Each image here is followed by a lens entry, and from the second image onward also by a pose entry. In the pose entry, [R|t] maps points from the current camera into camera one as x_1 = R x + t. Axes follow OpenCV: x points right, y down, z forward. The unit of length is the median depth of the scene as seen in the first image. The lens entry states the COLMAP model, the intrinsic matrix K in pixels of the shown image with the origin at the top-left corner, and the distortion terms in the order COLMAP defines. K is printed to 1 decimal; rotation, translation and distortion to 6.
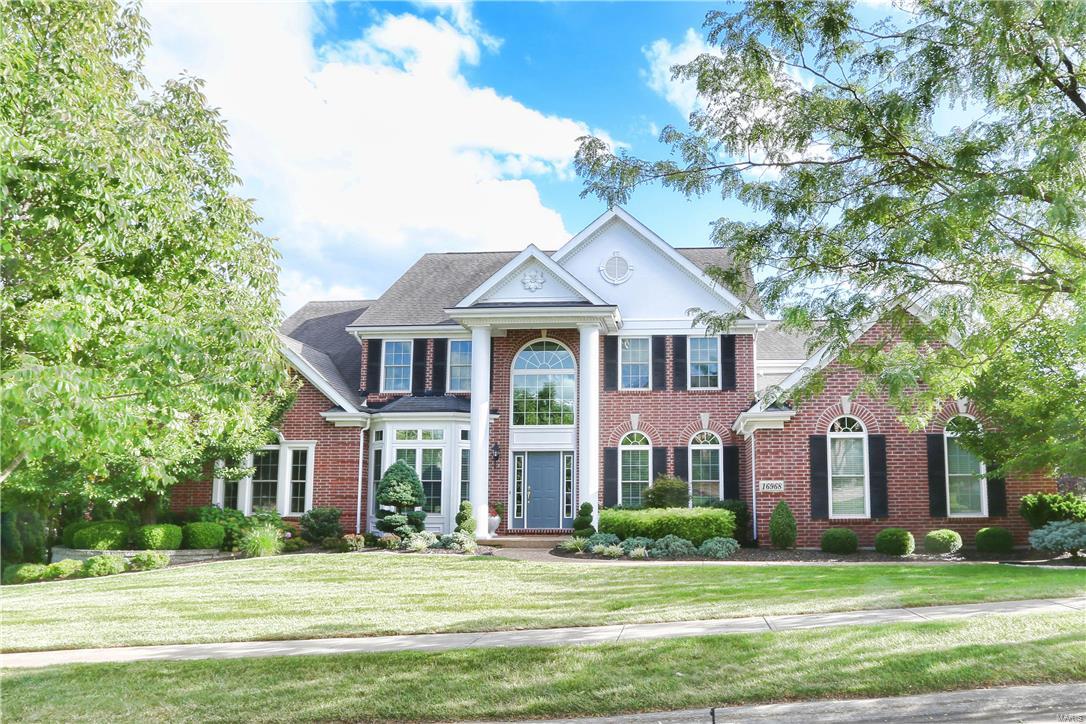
lens RADIAL K [[730.1, 0, 660.8], [0, 730.1, 407.6], [0, 0, 1]] dist [-0.033251, 0.017595]
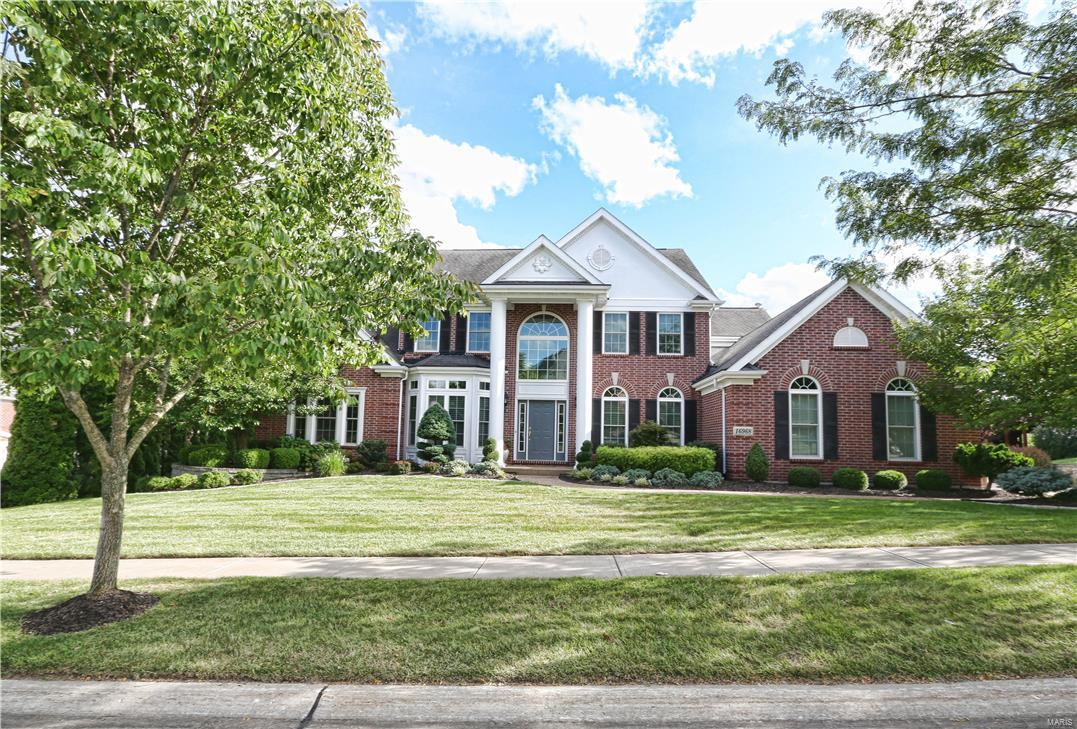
lens RADIAL K [[511.4, 0, 544.8], [0, 511.4, 396.8], [0, 0, 1]] dist [-0.022358, 0.000592]
pose [[0.999226, 0.025523, -0.029924, -0.142347], [-0.024382, 0.998984, 0.037905, 0.021913], [0.030861, -0.037146, 0.998833, 0.112681]]
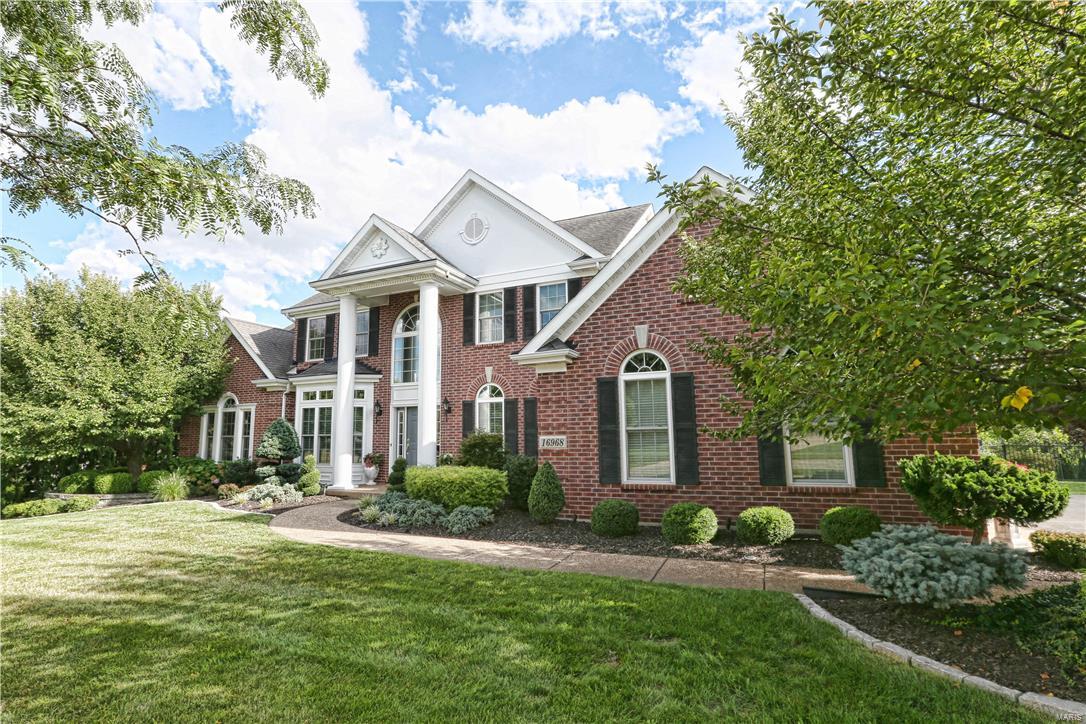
lens RADIAL K [[501.5, 0, 543.0], [0, 501.5, 362.0], [0, 0, 1]] dist [-0.016700, 0.000871]
pose [[0.930175, -0.061889, -0.361863, 0.313408], [0.054230, 0.998038, -0.031295, 0.030502], [0.363090, 0.009486, 0.931706, 0.413989]]
